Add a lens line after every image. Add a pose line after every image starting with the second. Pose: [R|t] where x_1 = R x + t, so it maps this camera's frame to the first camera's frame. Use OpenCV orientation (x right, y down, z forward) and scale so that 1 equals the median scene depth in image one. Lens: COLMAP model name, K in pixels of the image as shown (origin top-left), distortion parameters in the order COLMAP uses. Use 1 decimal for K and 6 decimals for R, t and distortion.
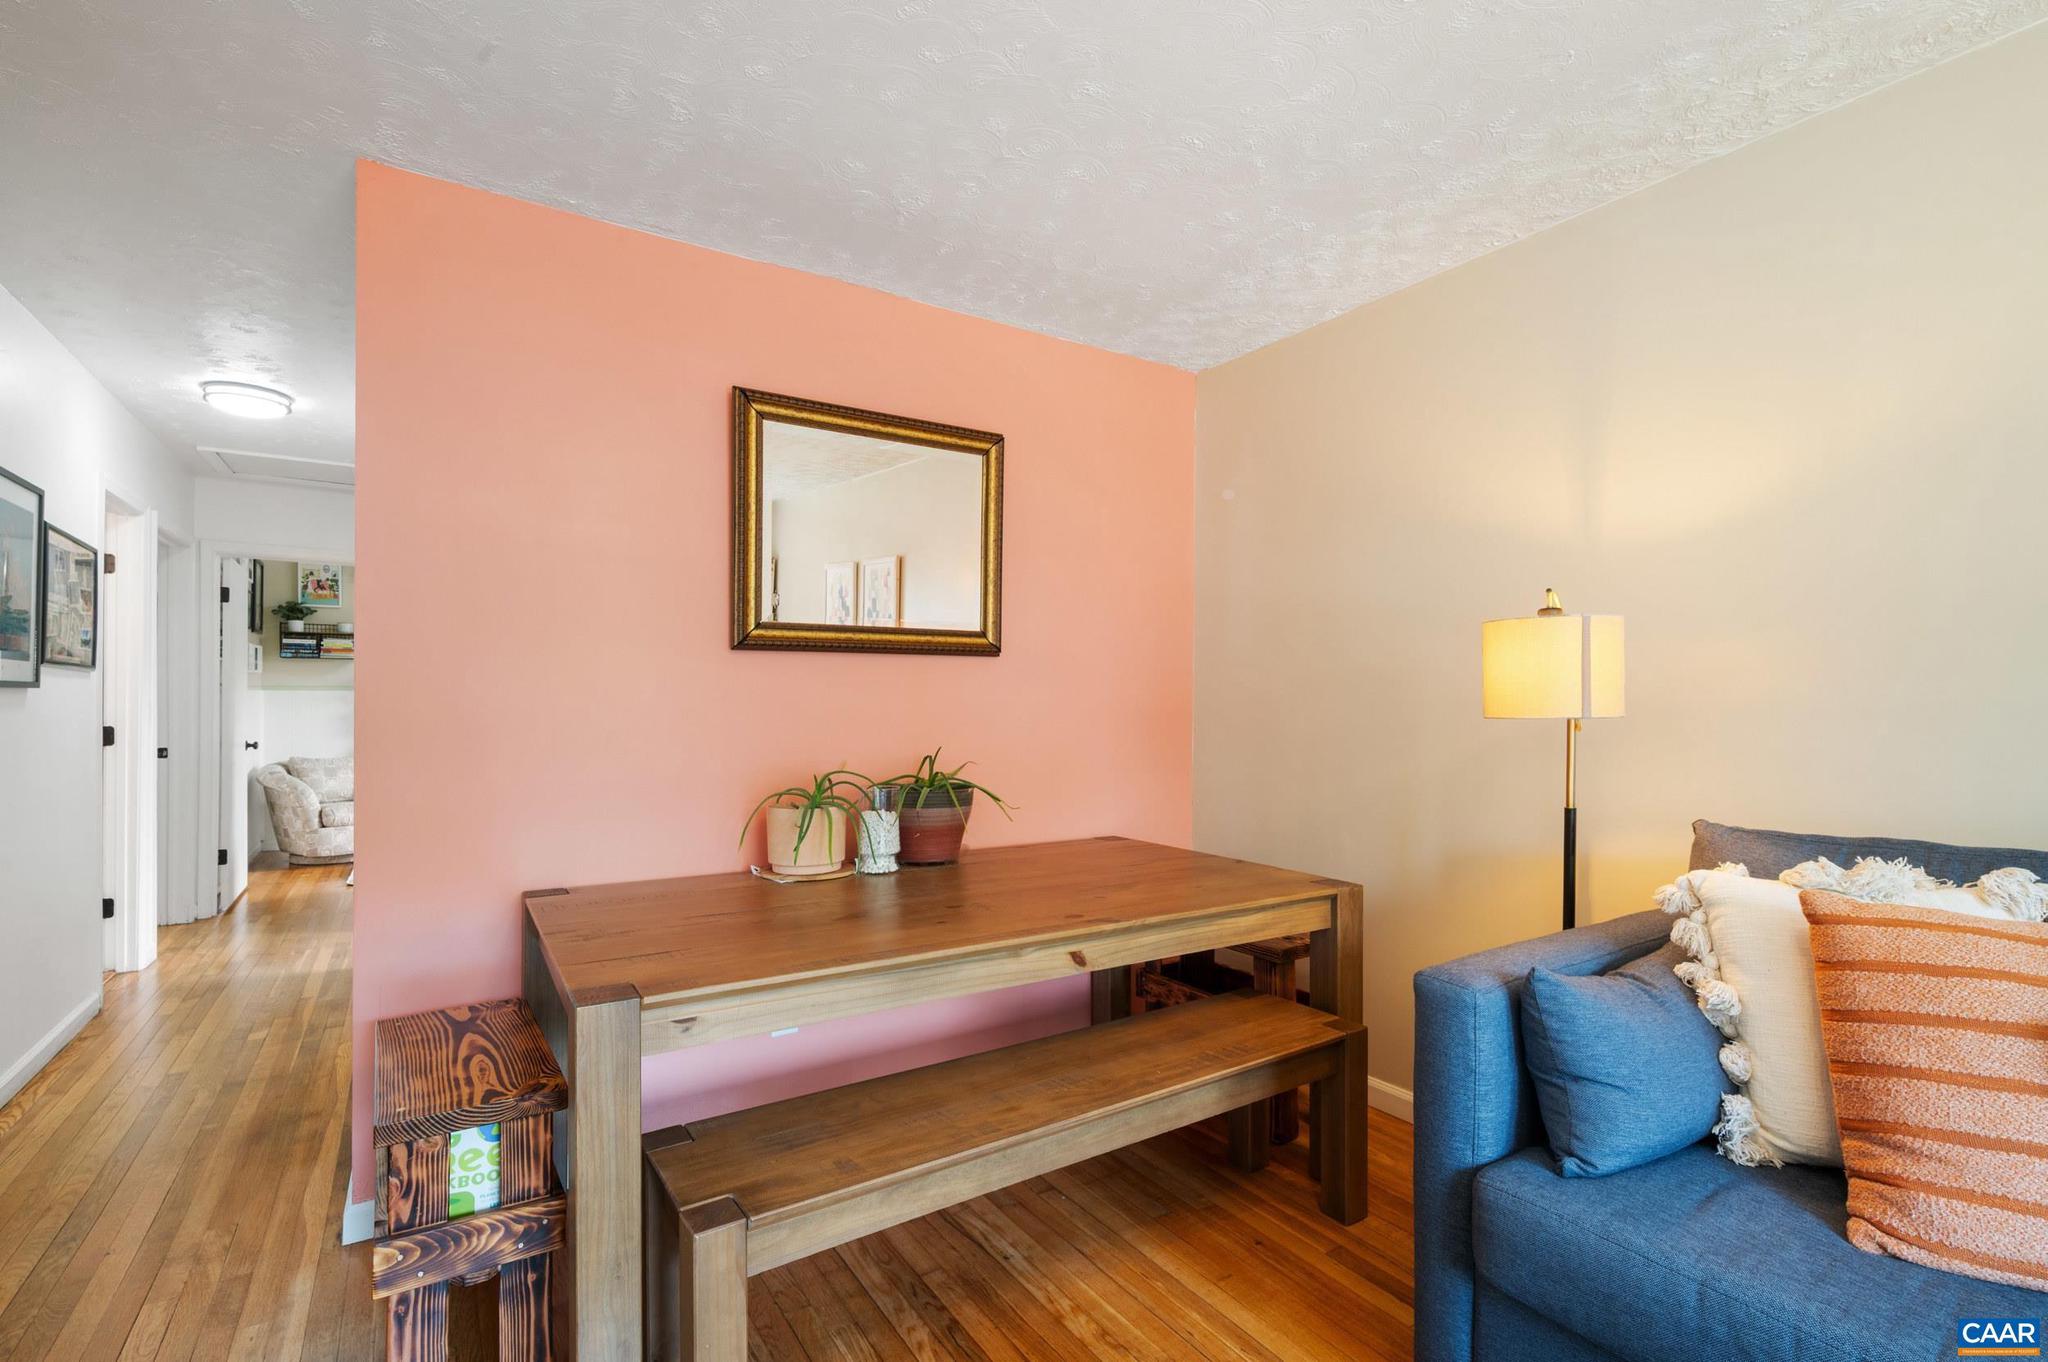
lens RADIAL K [[937.3, 0, 1025.8], [0, 937.3, 706.7], [0, 0, 1]] dist [-0.001942, -0.000061]
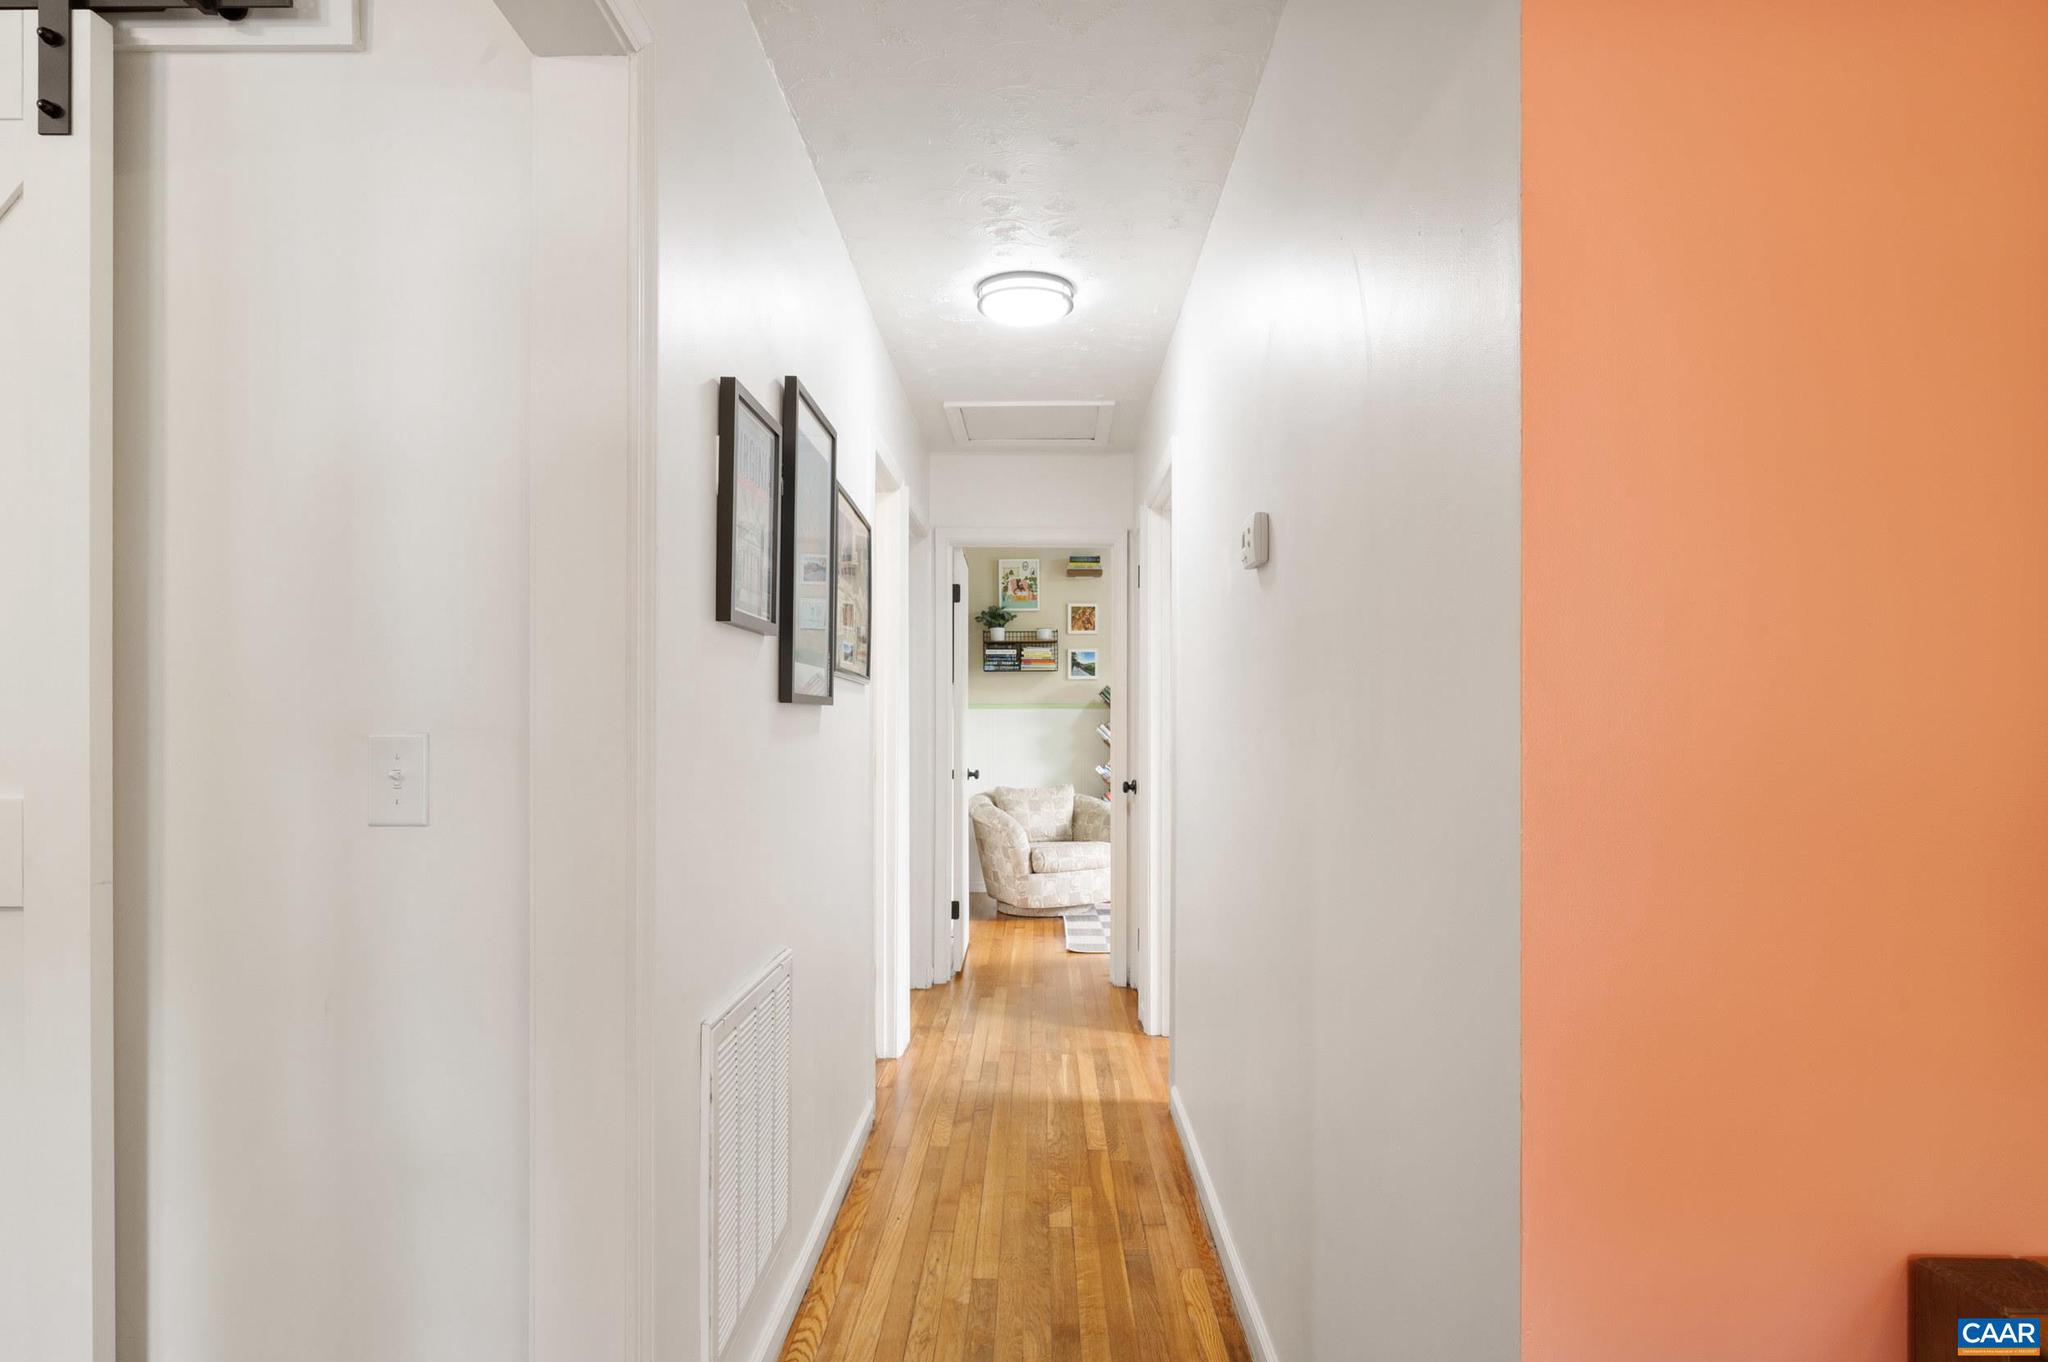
lens RADIAL K [[1142.0, 0, 1024.2], [0, 1142.0, 721.5], [0, 0, 1]] dist [-0.004411, -0.000200]
pose [[0.831909, -0.005817, -0.554881, -0.435915], [0.003963, 0.999982, -0.004541, -0.002333], [0.554897, 0.001579, 0.831917, 0.342483]]
